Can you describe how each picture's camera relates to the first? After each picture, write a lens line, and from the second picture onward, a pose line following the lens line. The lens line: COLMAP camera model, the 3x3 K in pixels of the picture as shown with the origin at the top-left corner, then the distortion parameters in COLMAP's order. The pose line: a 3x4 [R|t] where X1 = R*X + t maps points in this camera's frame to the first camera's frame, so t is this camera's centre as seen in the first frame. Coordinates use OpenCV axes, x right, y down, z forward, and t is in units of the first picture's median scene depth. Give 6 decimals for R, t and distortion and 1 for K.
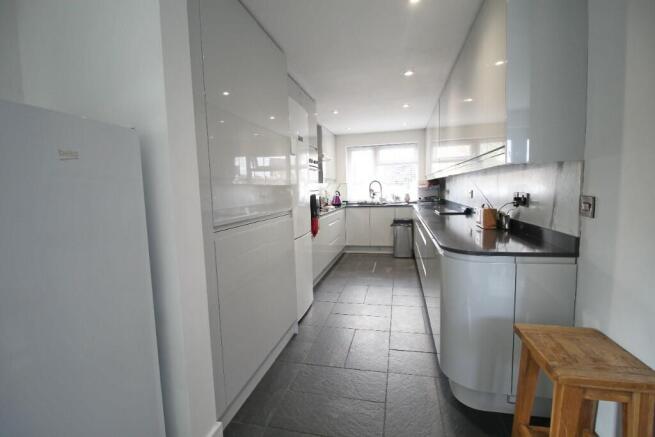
lens RADIAL K [[306.4, 0, 327.5], [0, 306.4, 218.5], [0, 0, 1]] dist [-0.000914, -0.000400]
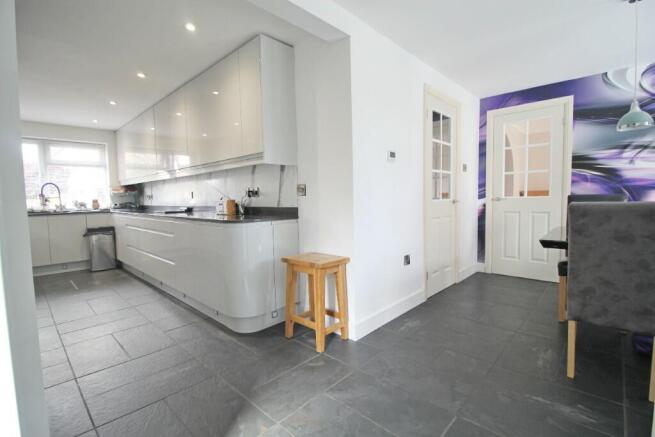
lens RADIAL K [[306.4, 0, 327.5], [0, 306.4, 218.5], [0, 0, 1]] dist [-0.000914, -0.000400]
pose [[0.515490, -0.043219, 0.855805, -0.166706], [0.089674, 0.995964, -0.003717, 0.038405], [-0.852191, 0.078659, 0.517285, -0.024543]]
